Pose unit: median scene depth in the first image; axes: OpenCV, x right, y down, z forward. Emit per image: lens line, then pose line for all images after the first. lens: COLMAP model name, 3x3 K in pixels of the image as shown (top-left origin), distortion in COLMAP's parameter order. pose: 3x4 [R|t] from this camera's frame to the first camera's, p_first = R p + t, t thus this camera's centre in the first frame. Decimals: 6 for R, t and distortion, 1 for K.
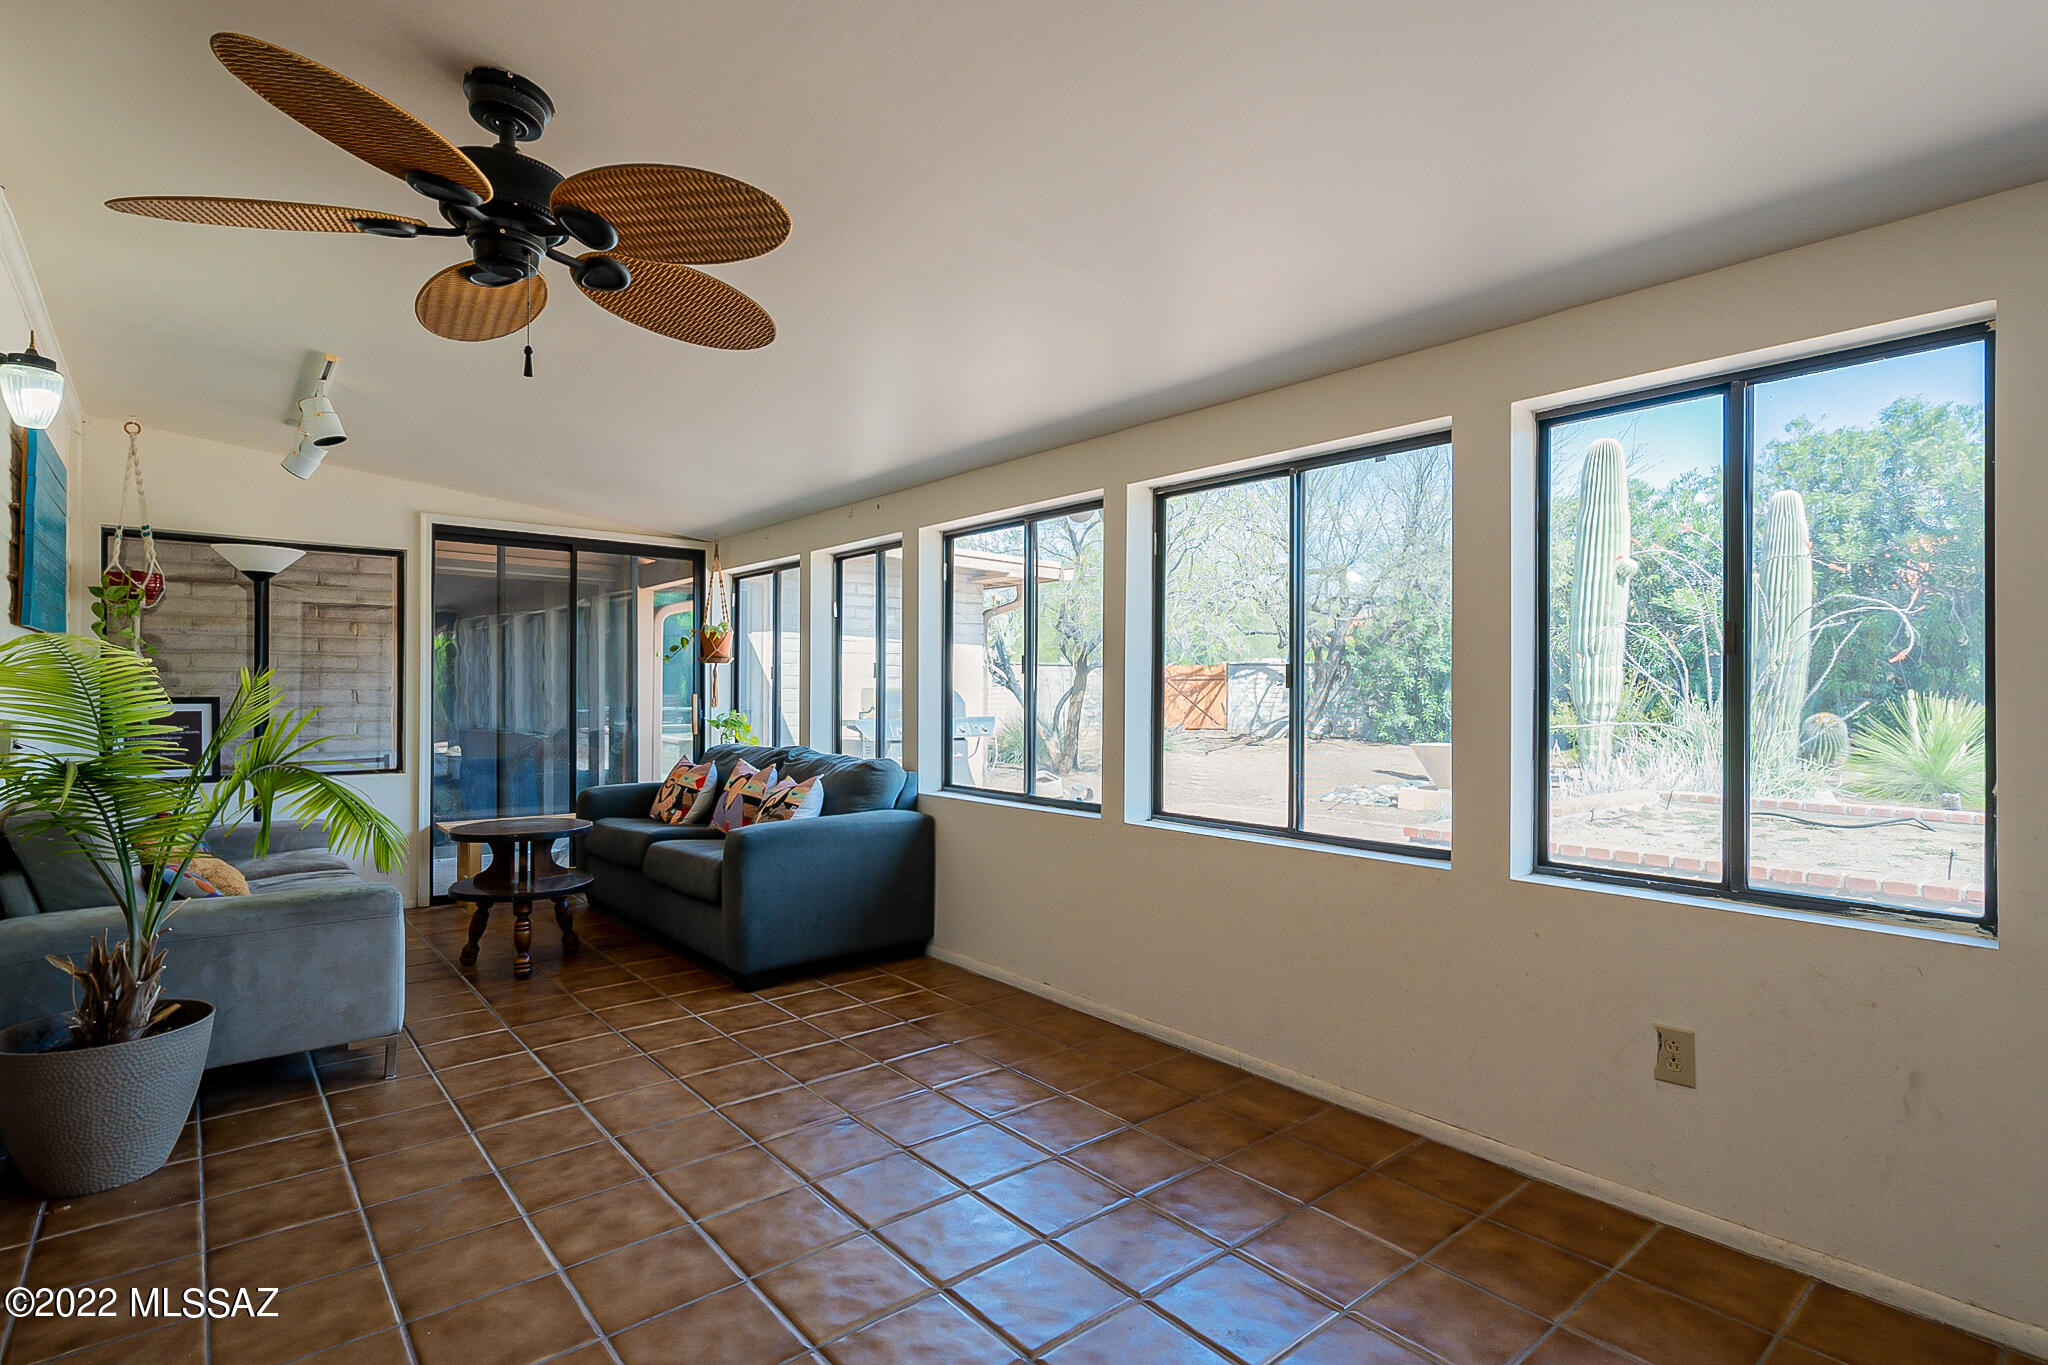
lens RADIAL K [[1003.8, 0, 995.6], [0, 1003.8, 713.9], [0, 0, 1]] dist [-0.000012, 0.000066]
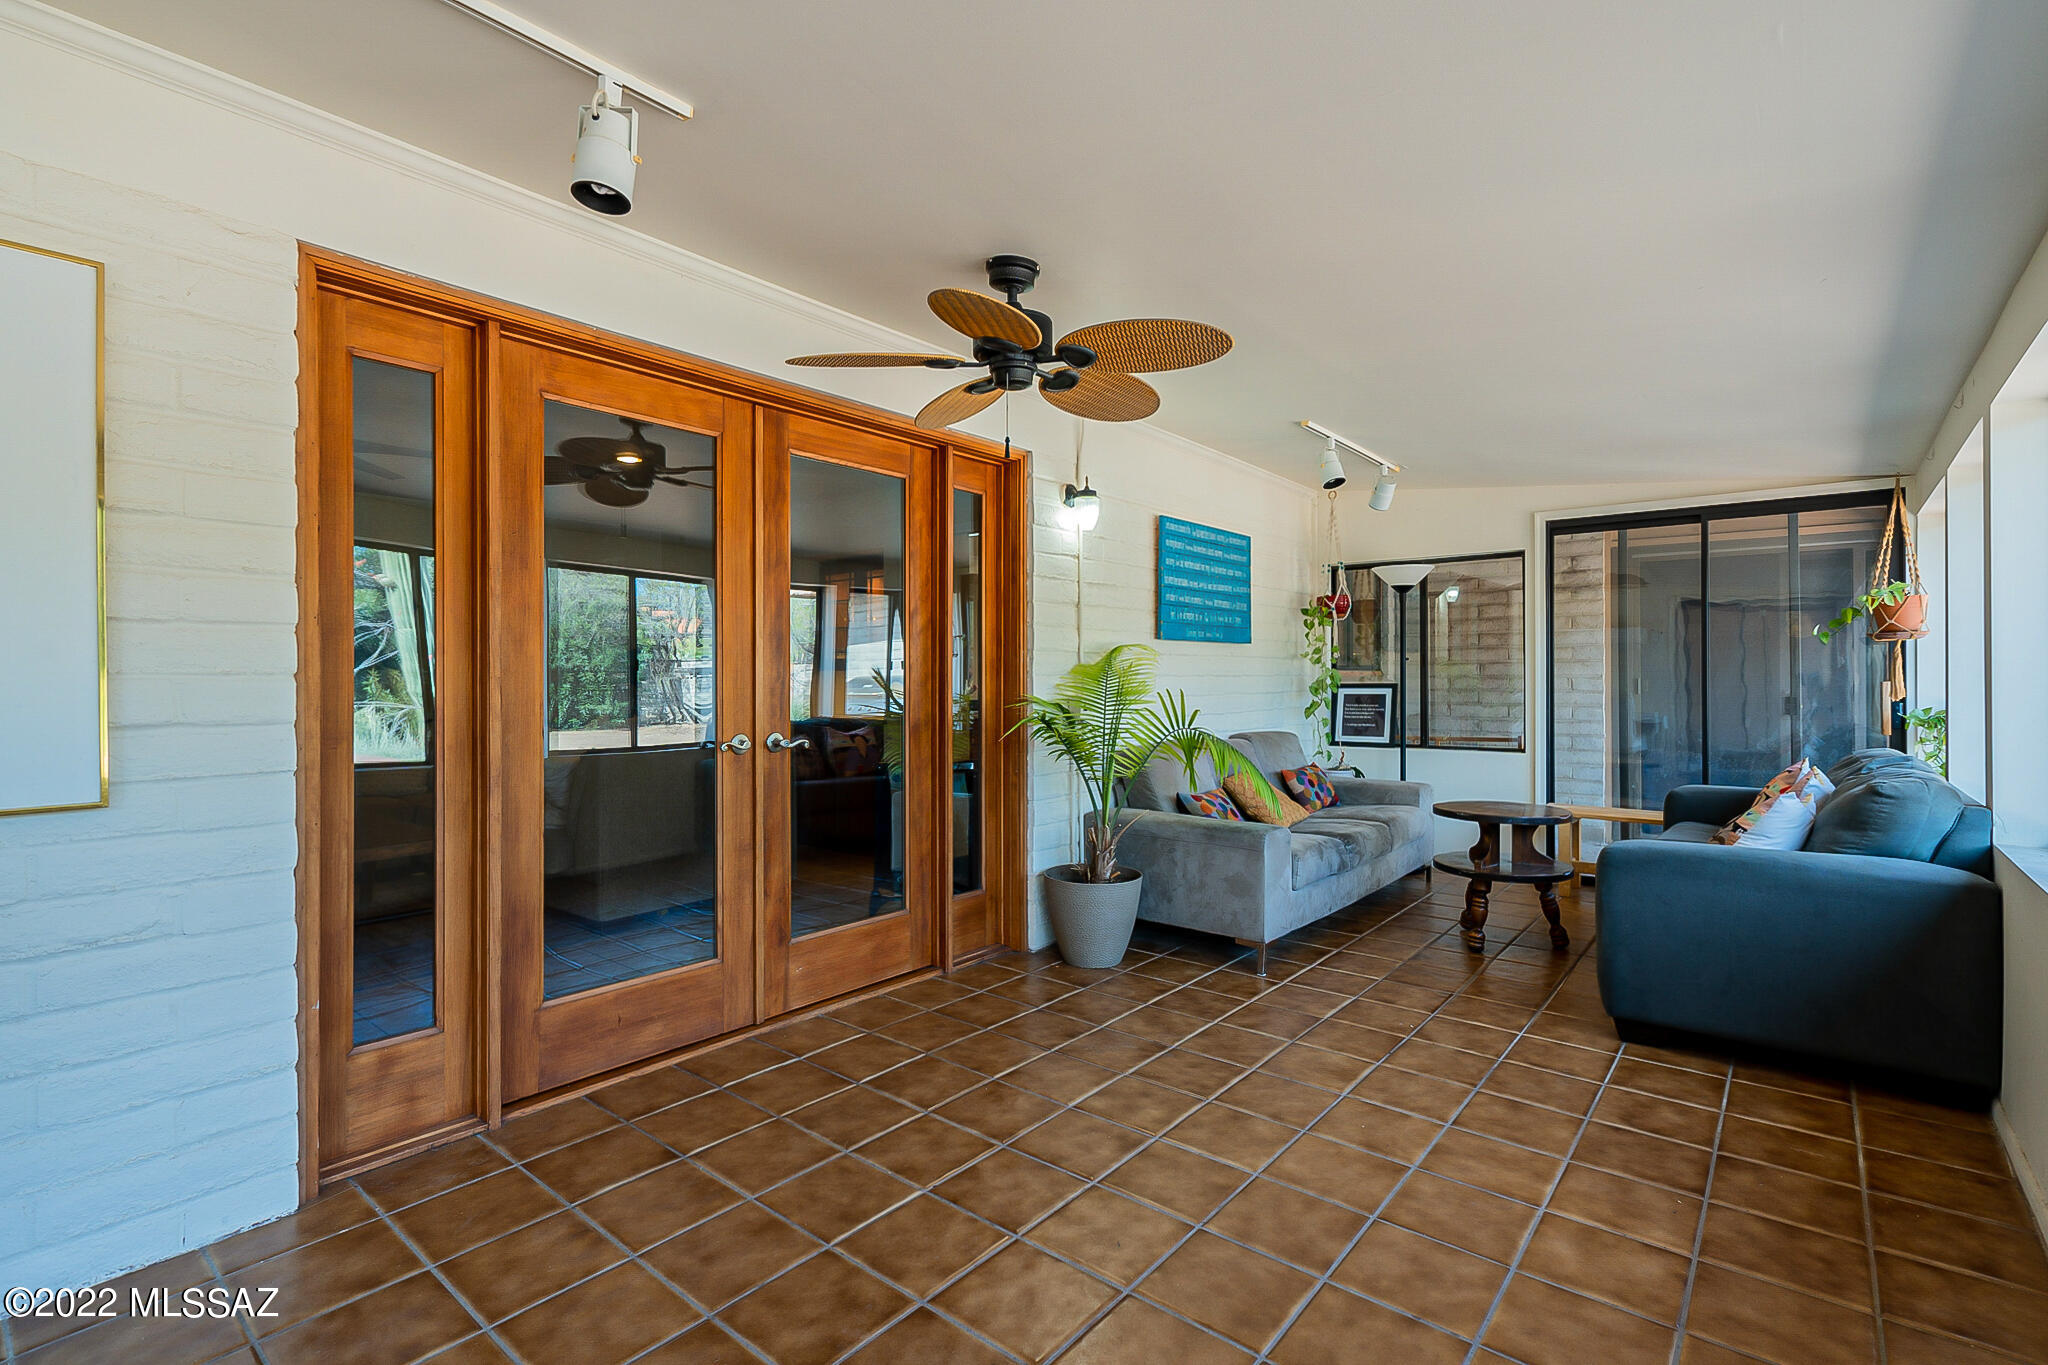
lens RADIAL K [[928.3, 0, 1024.0], [0, 928.3, 682.5], [0, 0, 1]] dist [0.001216, 0.000255]
pose [[0.193984, 0.000302, -0.981005, 0.462159], [-0.020604, 0.999781, -0.003766, -0.004828], [0.980788, 0.020943, 0.193948, 0.411109]]
